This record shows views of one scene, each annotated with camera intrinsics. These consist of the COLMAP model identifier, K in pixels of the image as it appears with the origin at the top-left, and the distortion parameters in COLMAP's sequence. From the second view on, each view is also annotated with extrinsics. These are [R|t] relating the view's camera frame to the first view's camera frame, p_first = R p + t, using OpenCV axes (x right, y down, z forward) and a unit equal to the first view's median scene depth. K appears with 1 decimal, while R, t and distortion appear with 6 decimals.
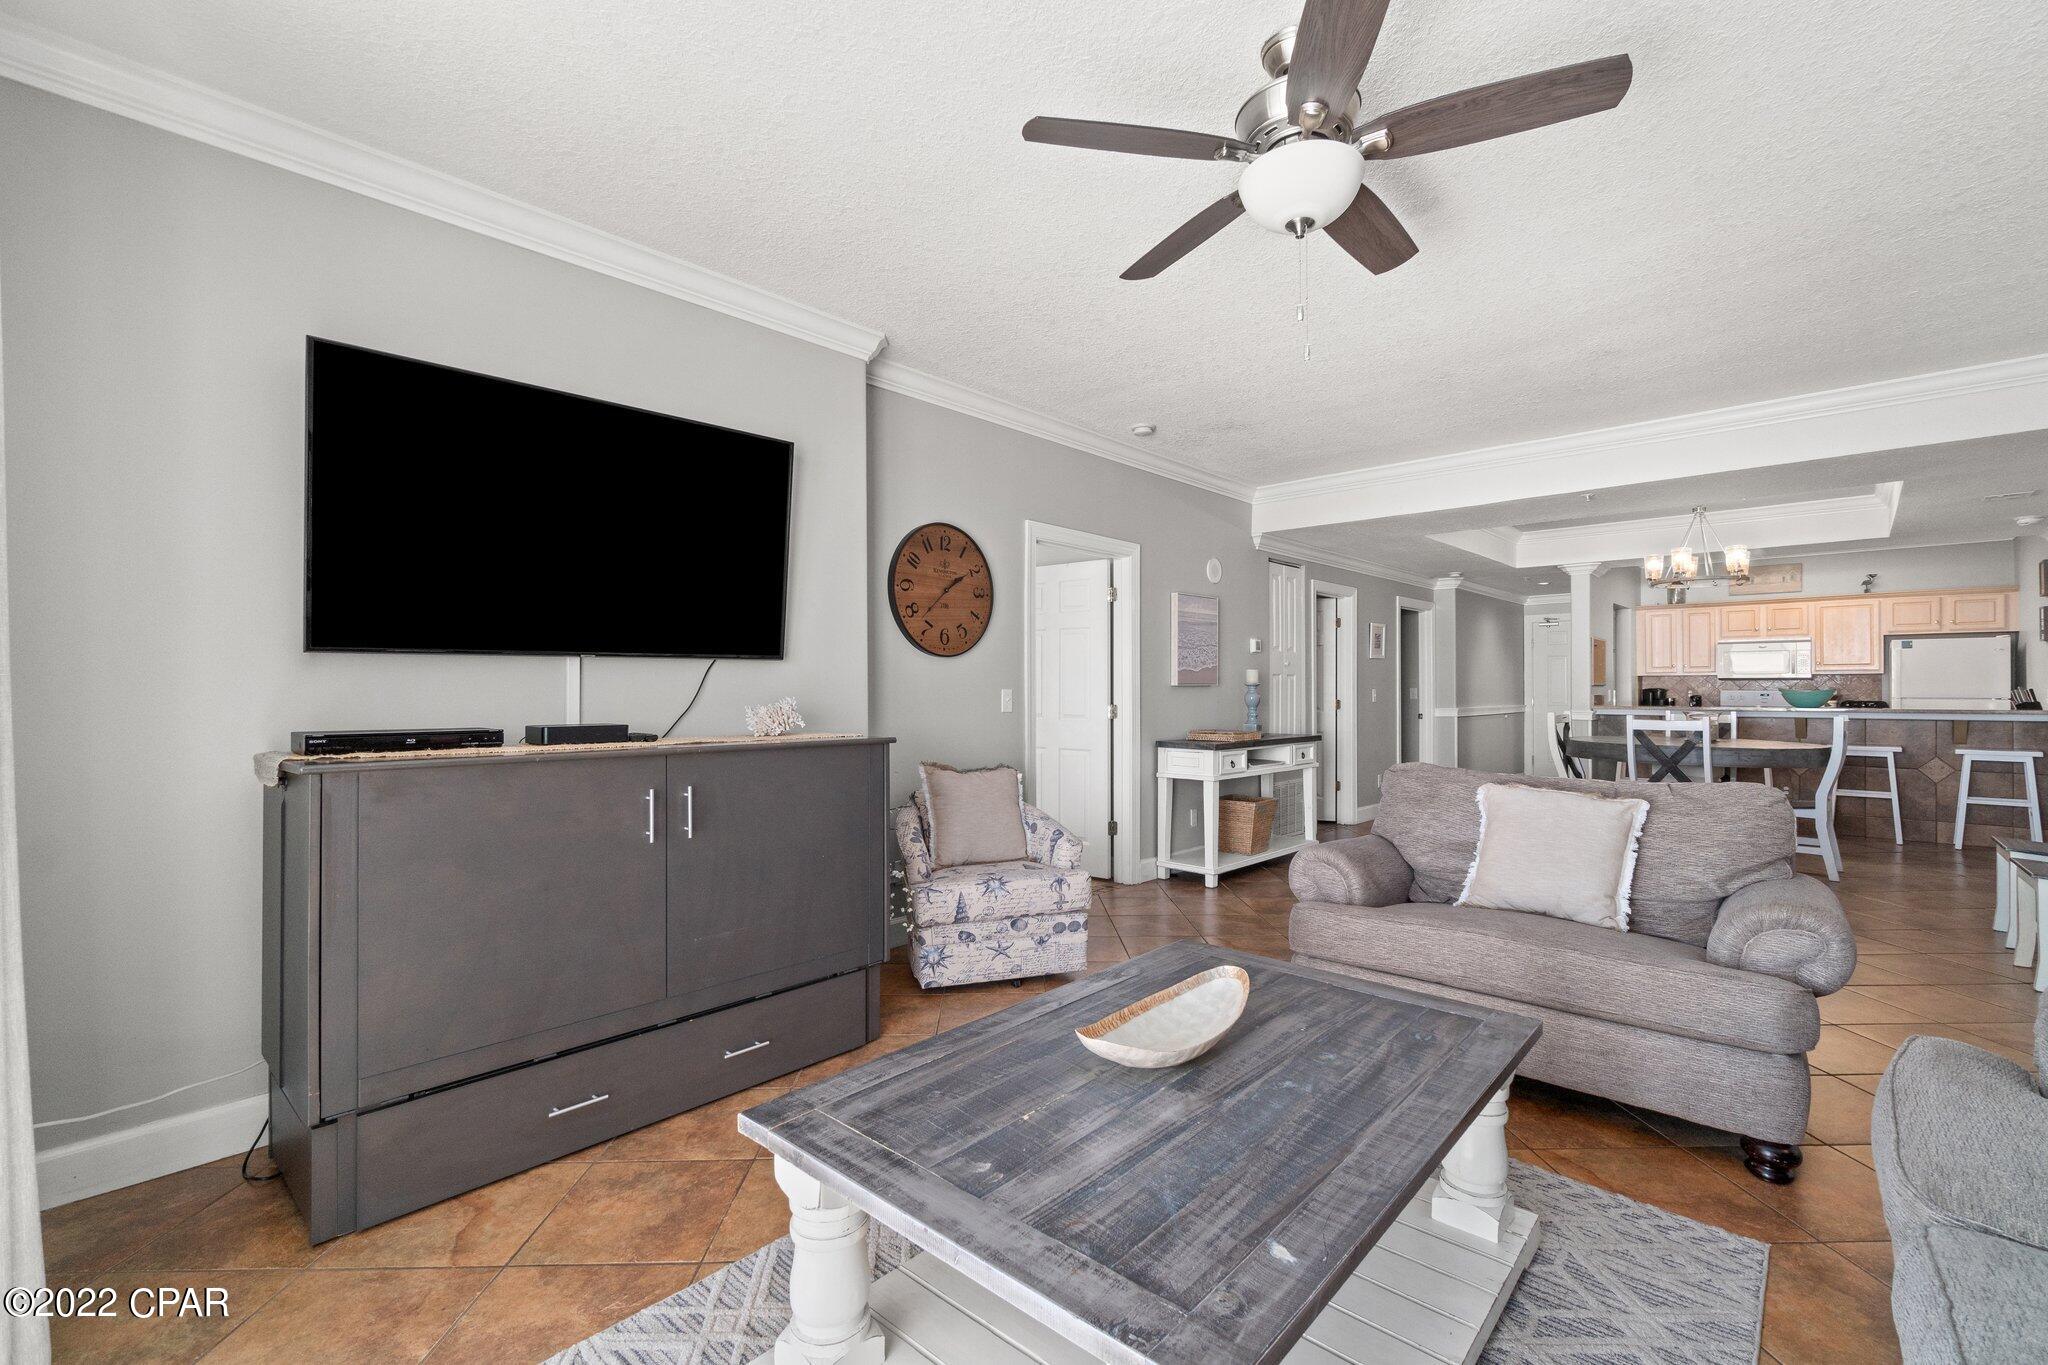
lens RADIAL K [[889.8, 0, 1073.7], [0, 889.8, 683.5], [0, 0, 1]] dist [0.029938, -0.000029]
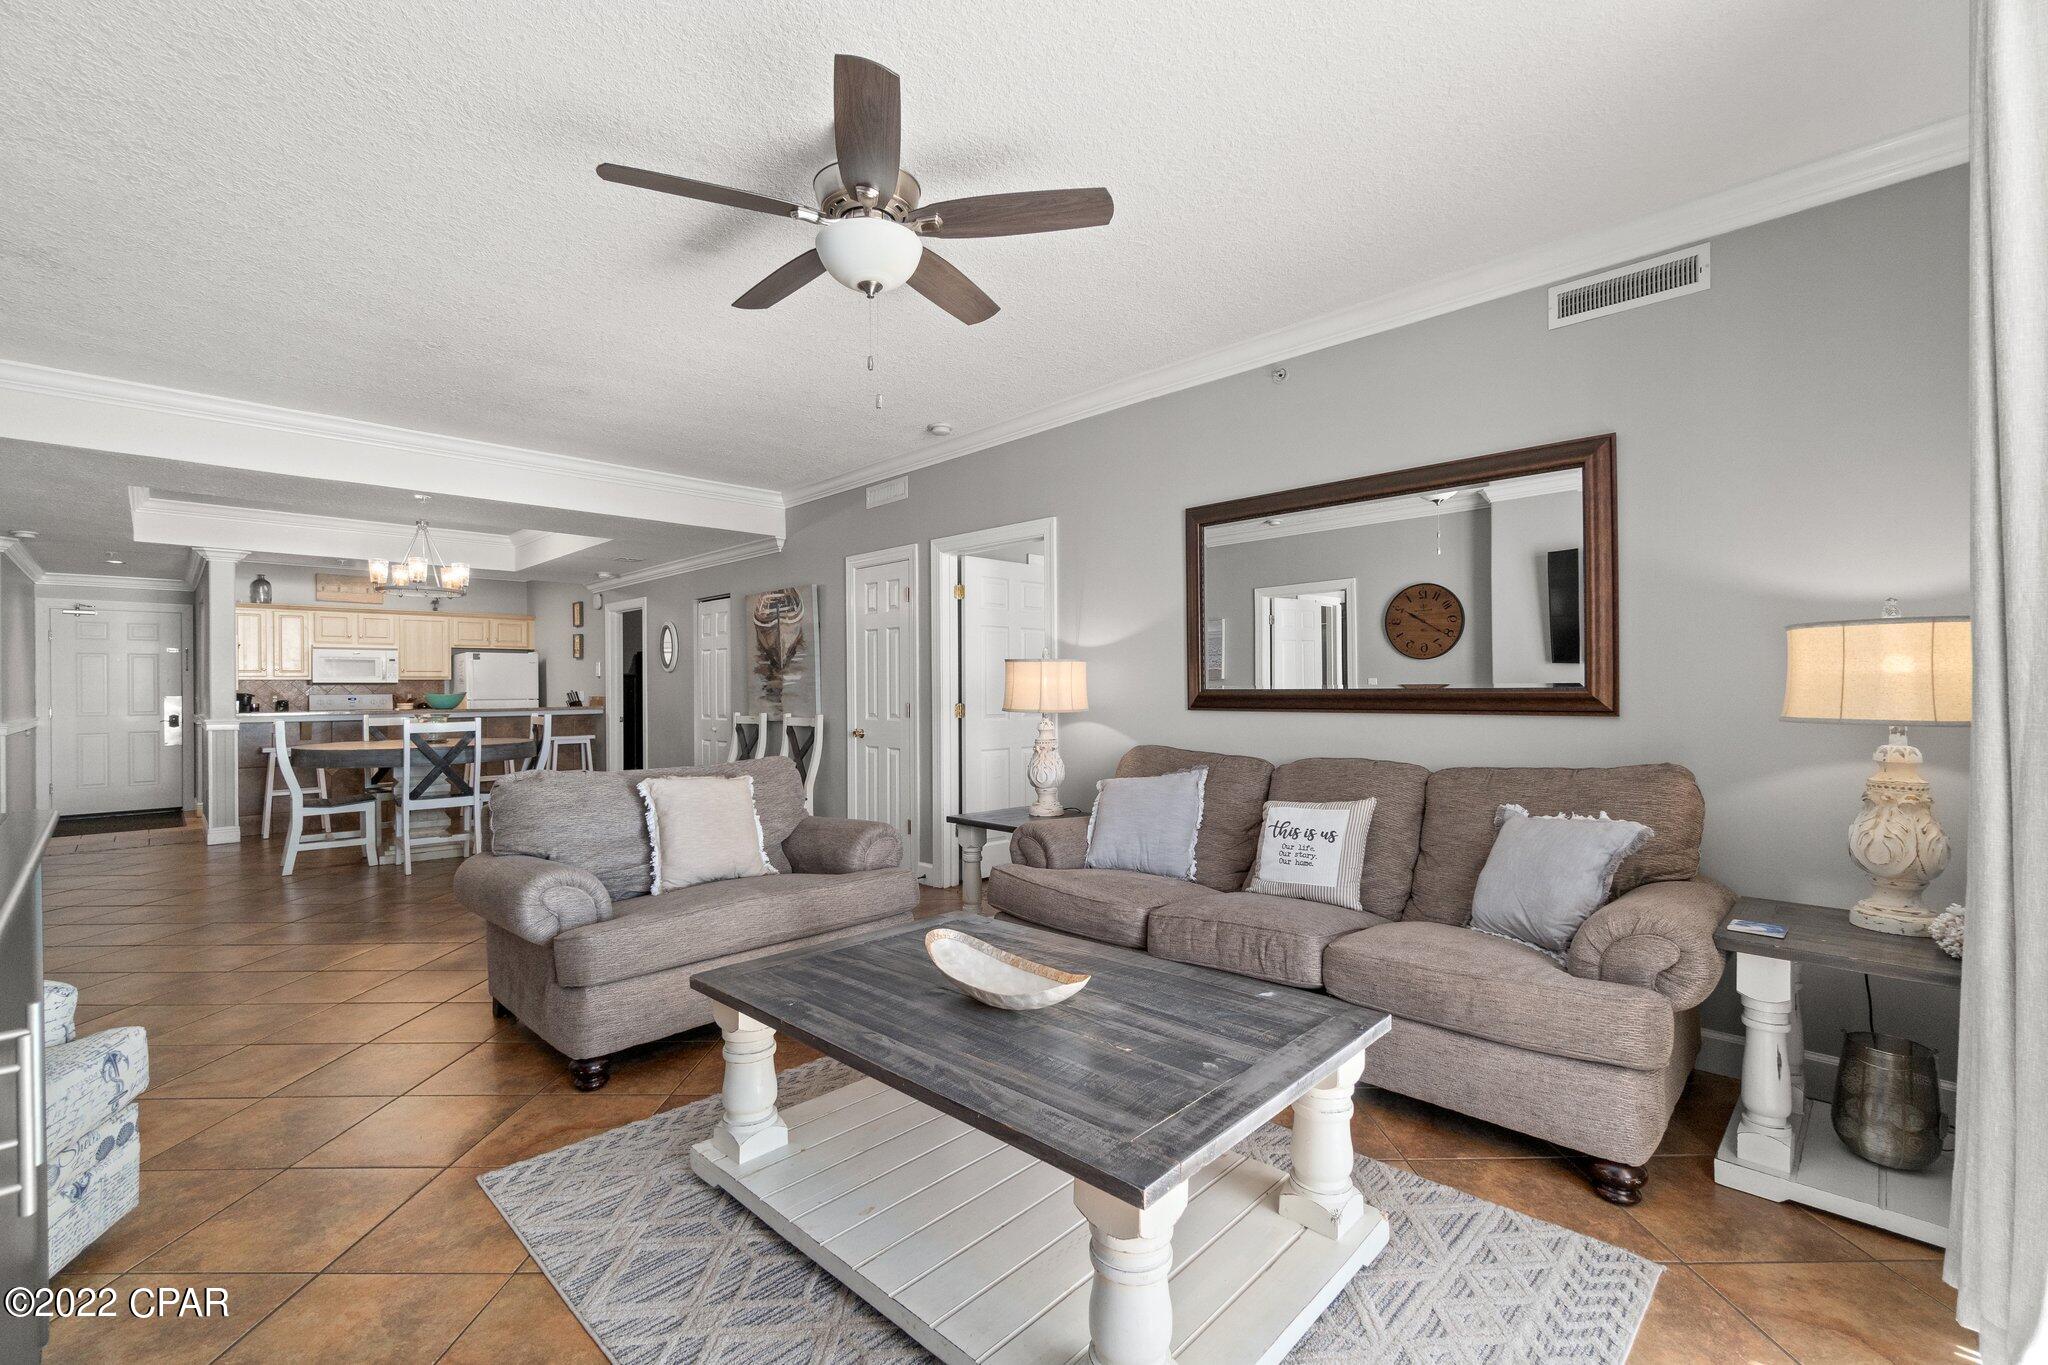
lens RADIAL K [[865.9, 0, 1023.2], [0, 865.9, 688.8], [0, 0, 1]] dist [-0.007075, 0.000540]
pose [[0.067477, -0.000185, 0.997721, -0.473259], [0.001411, 0.999999, 0.000090, 0.004993], [-0.997720, 0.001402, 0.067477, 0.422392]]
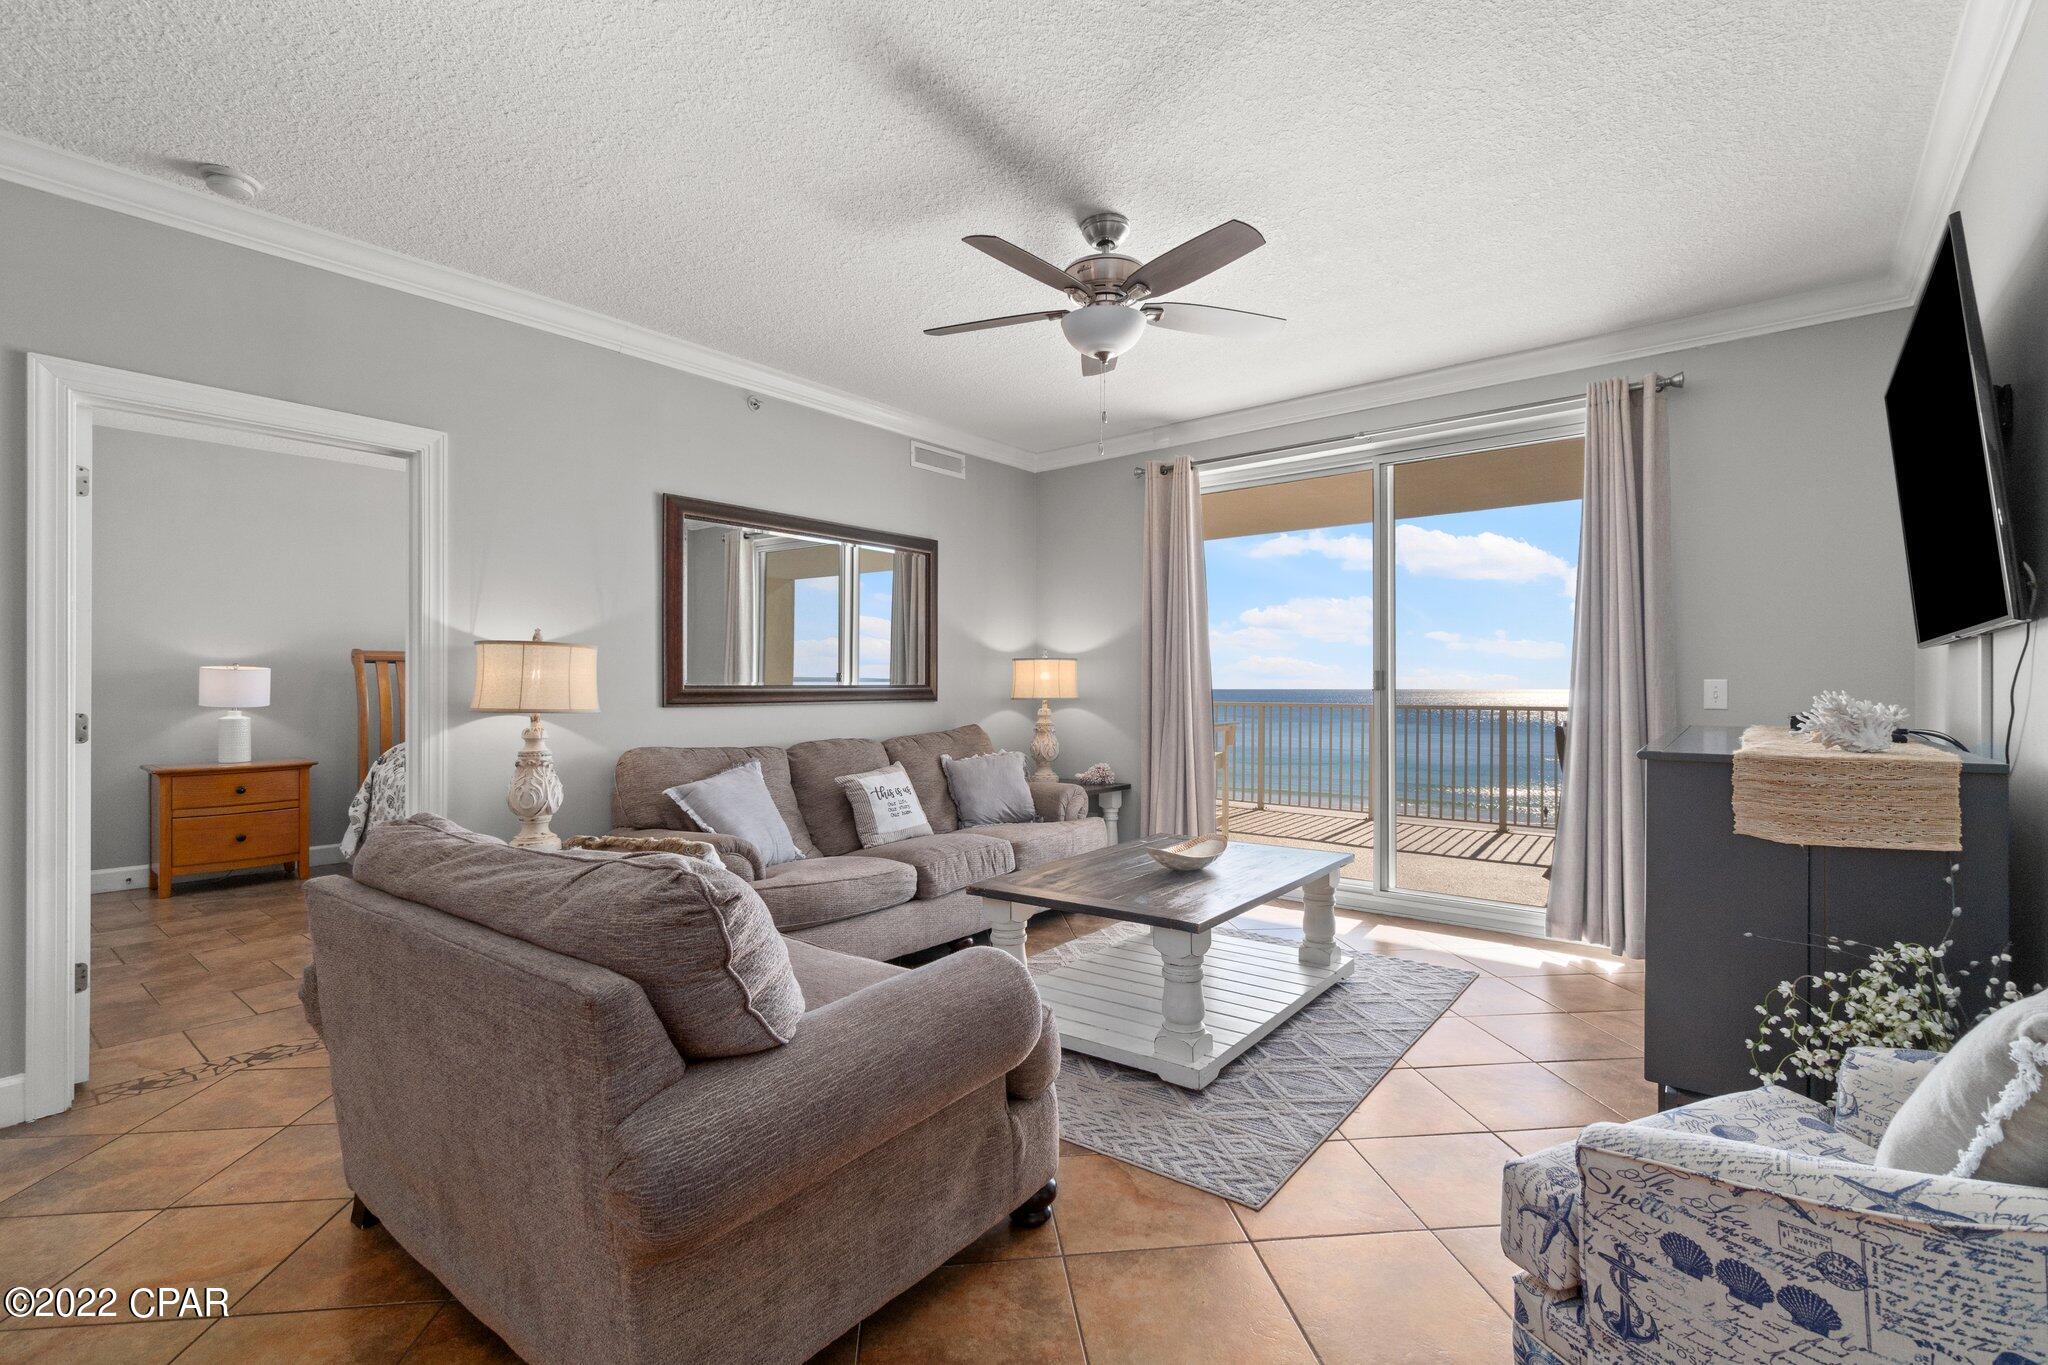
lens RADIAL K [[915.1, 0, 1033.1], [0, 915.1, 686.2], [0, 0, 1]] dist [-0.001969, -0.000619]
pose [[-0.999402, 0.004629, -0.034260, 0.217368], [0.004782, 0.999979, -0.004358, 0.013775], [0.034240, -0.004519, -0.999403, 1.374746]]
